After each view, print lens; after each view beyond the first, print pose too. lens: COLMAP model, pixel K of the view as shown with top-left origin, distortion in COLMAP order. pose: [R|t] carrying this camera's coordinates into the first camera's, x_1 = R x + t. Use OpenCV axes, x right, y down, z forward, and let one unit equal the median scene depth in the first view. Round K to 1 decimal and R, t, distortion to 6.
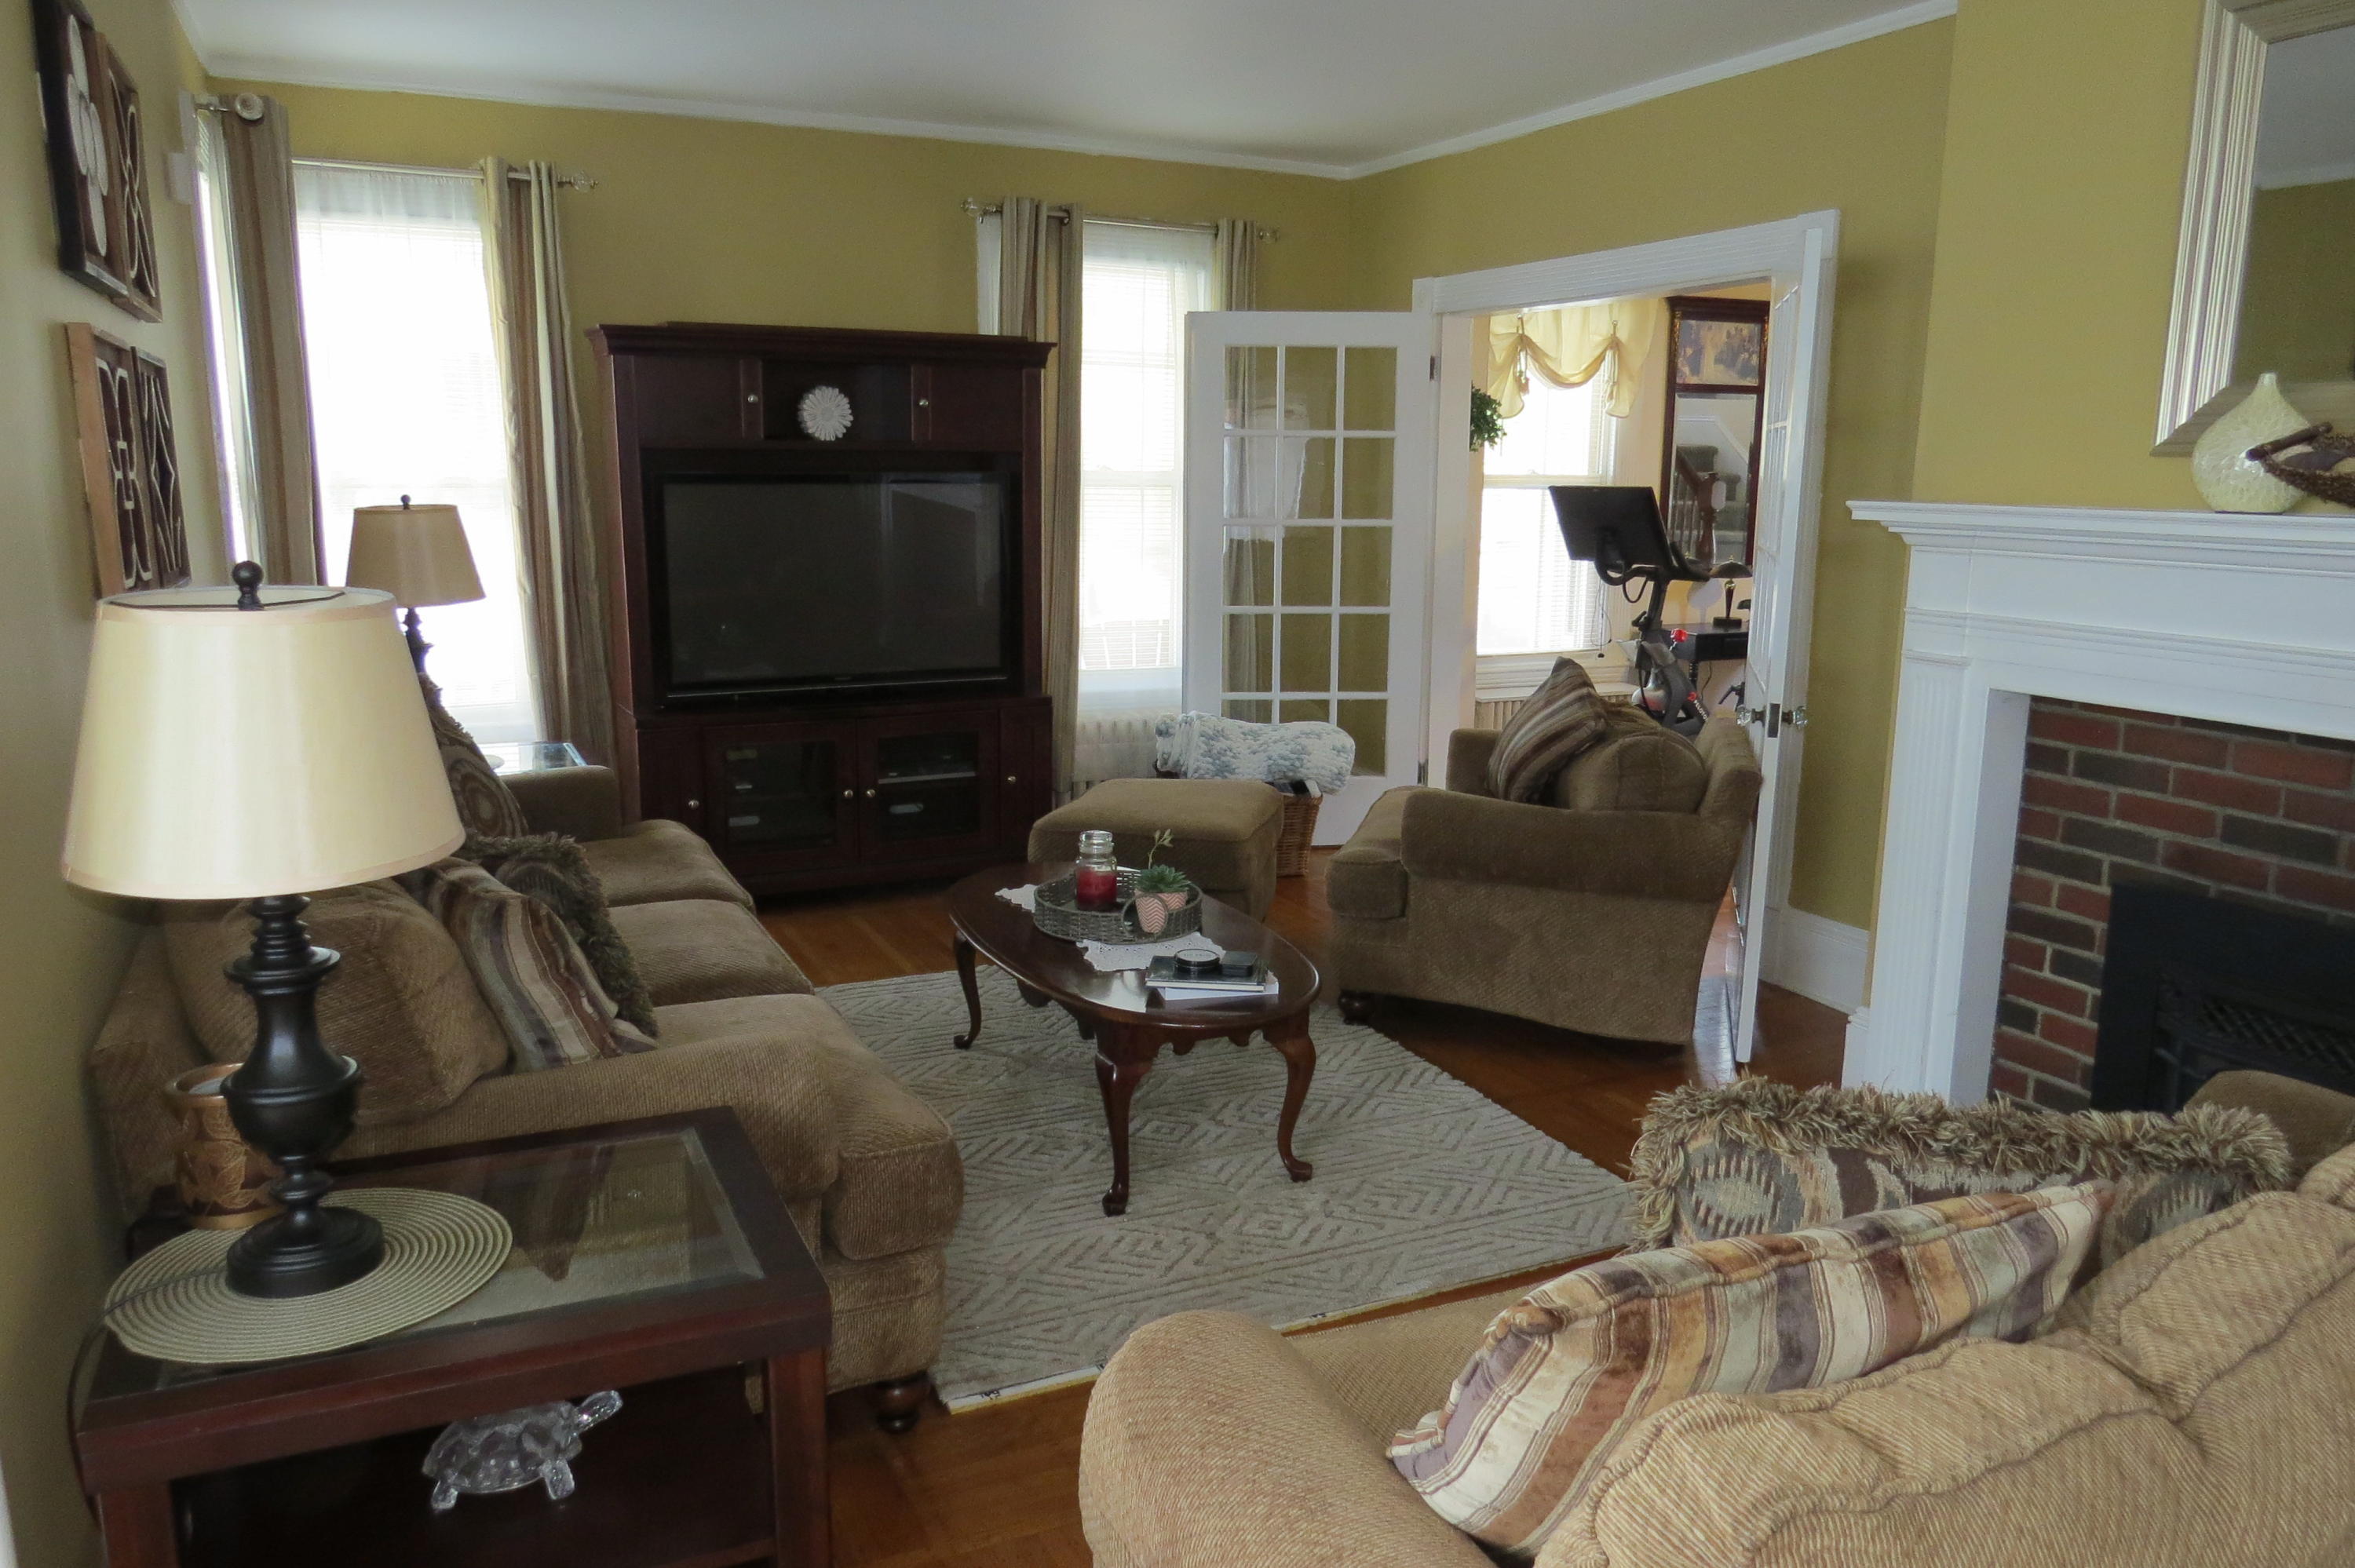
lens RADIAL K [[1672.4, 0, 1172.8], [0, 1672.4, 780.2], [0, 0, 1]] dist [-0.024337, 0.013577]
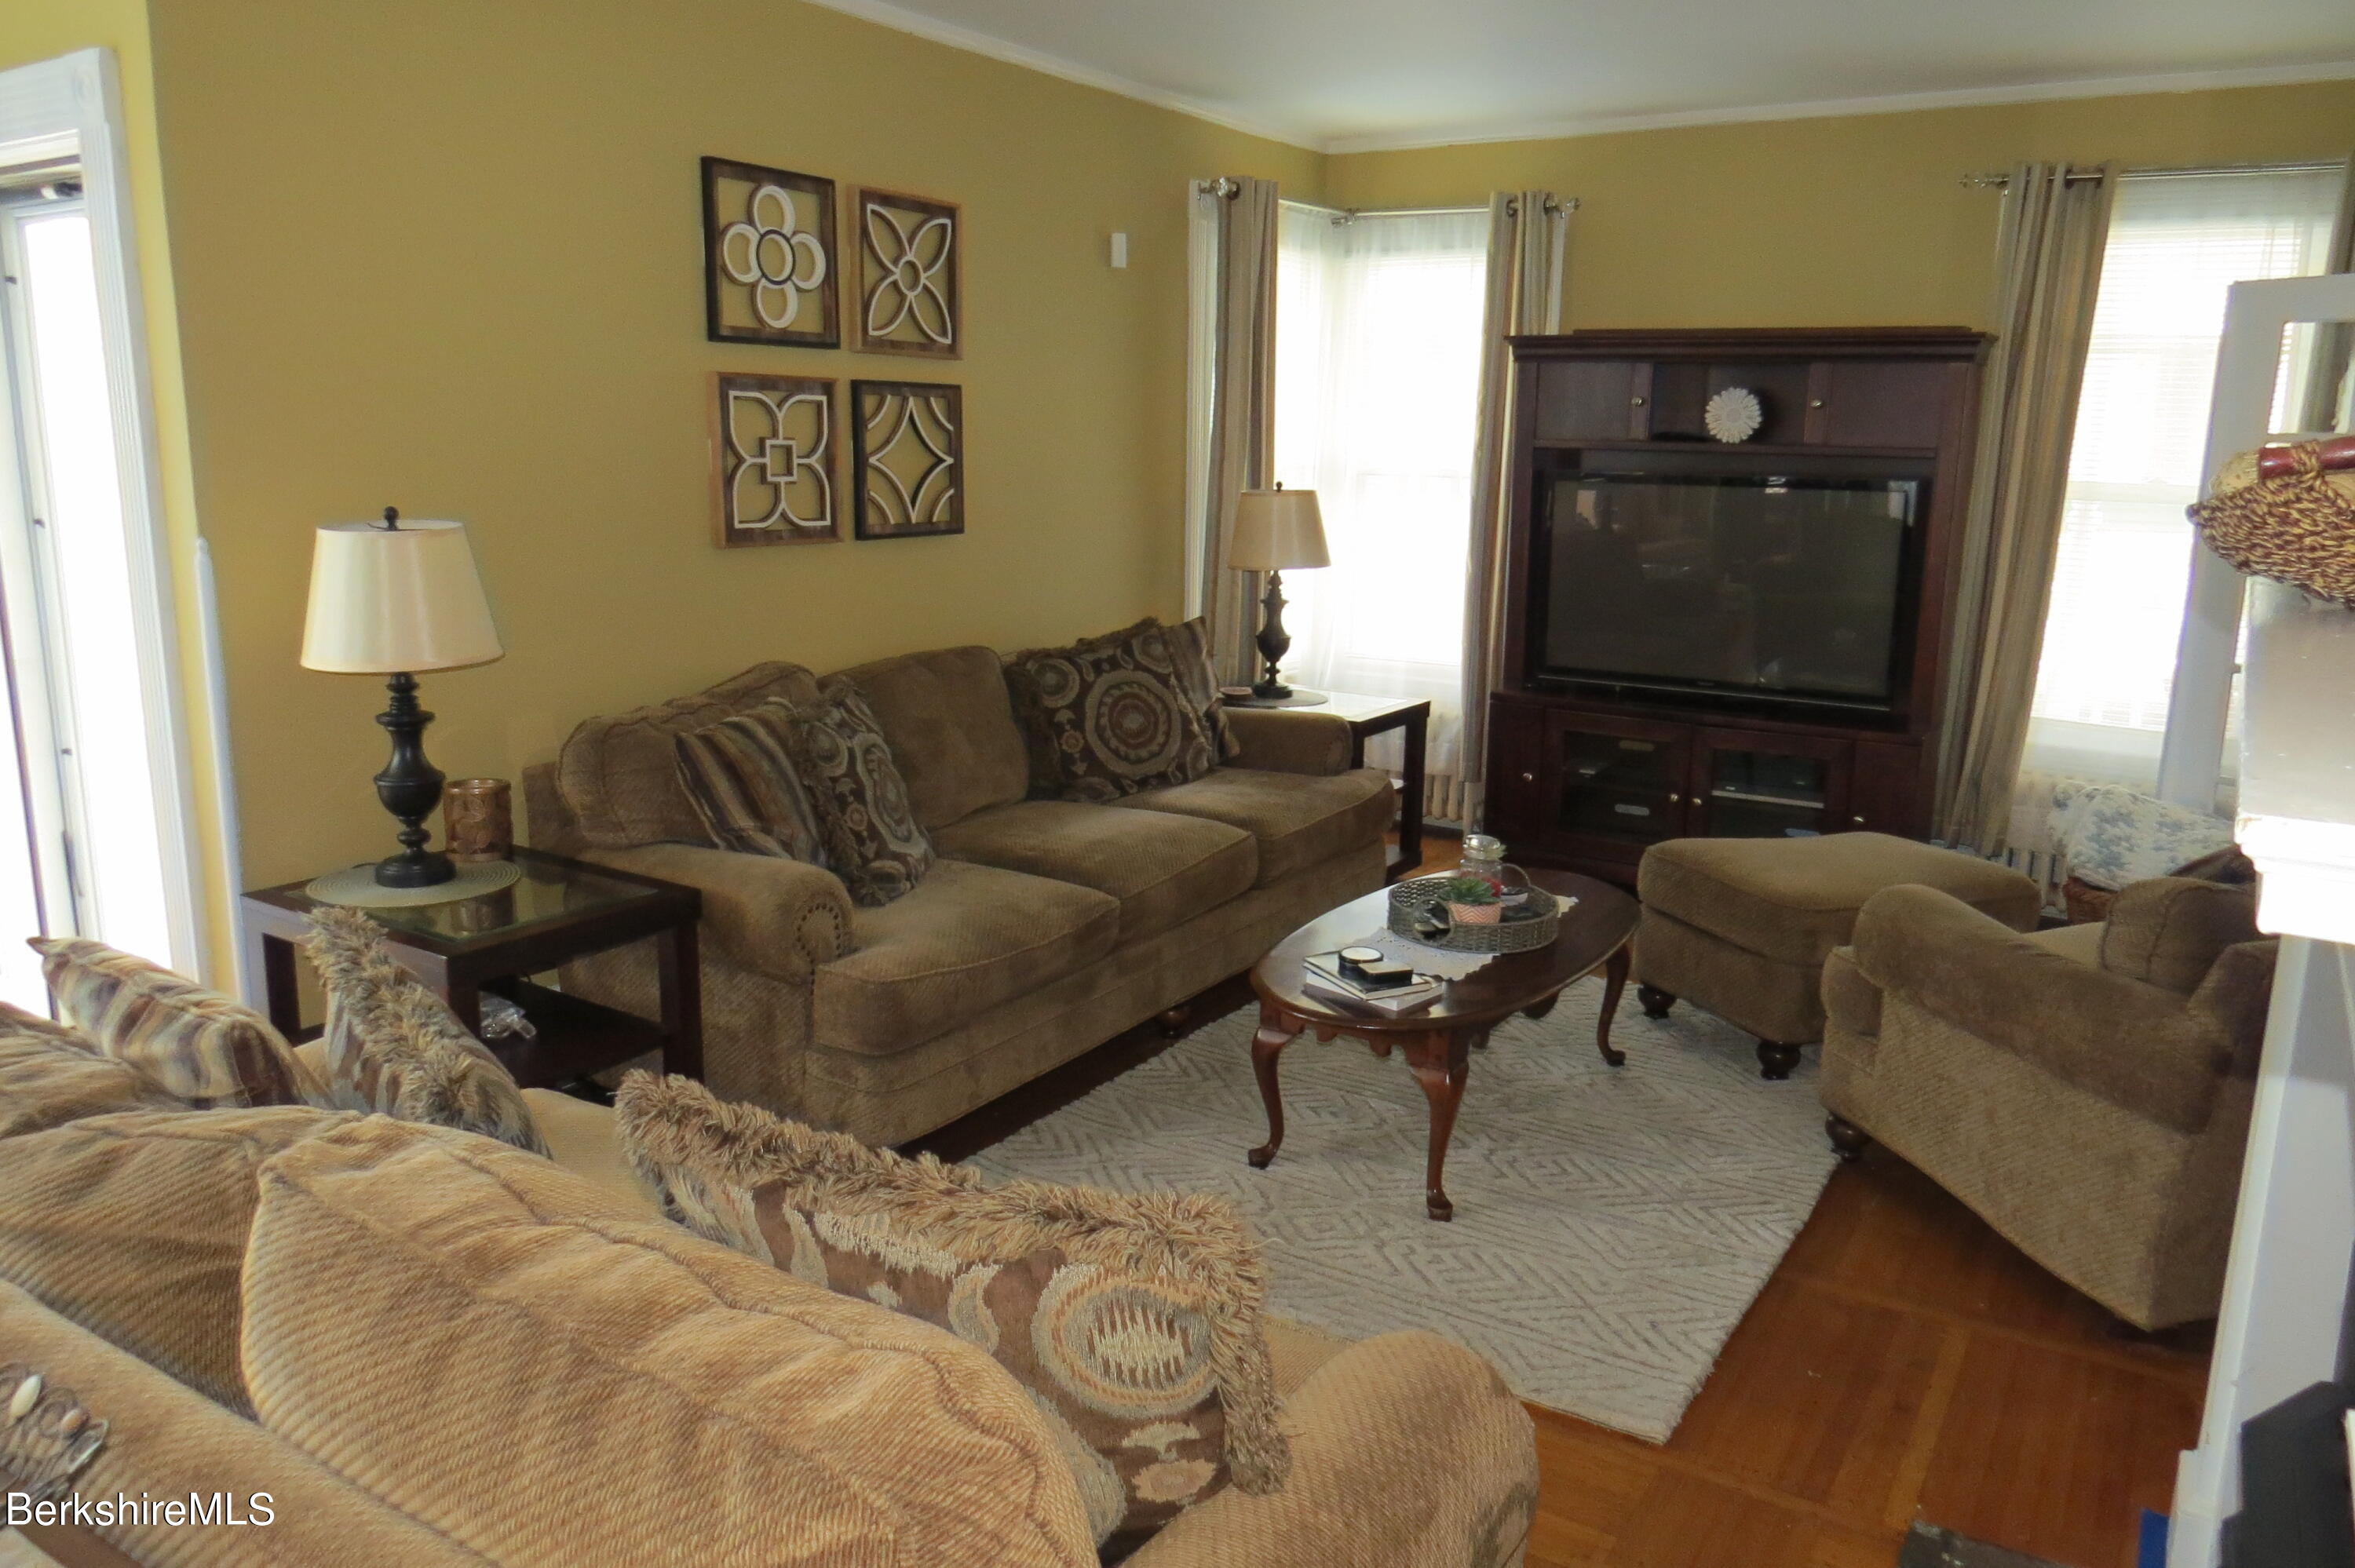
lens RADIAL K [[1672.4, 0, 1167.5], [0, 1672.4, 788.5], [0, 0, 1]] dist [-0.024337, 0.013577]
pose [[0.531824, 0.180881, -0.827312, 0.469537], [-0.172407, 0.979590, 0.103345, -0.047801], [0.829120, 0.087673, 0.552154, 0.199953]]
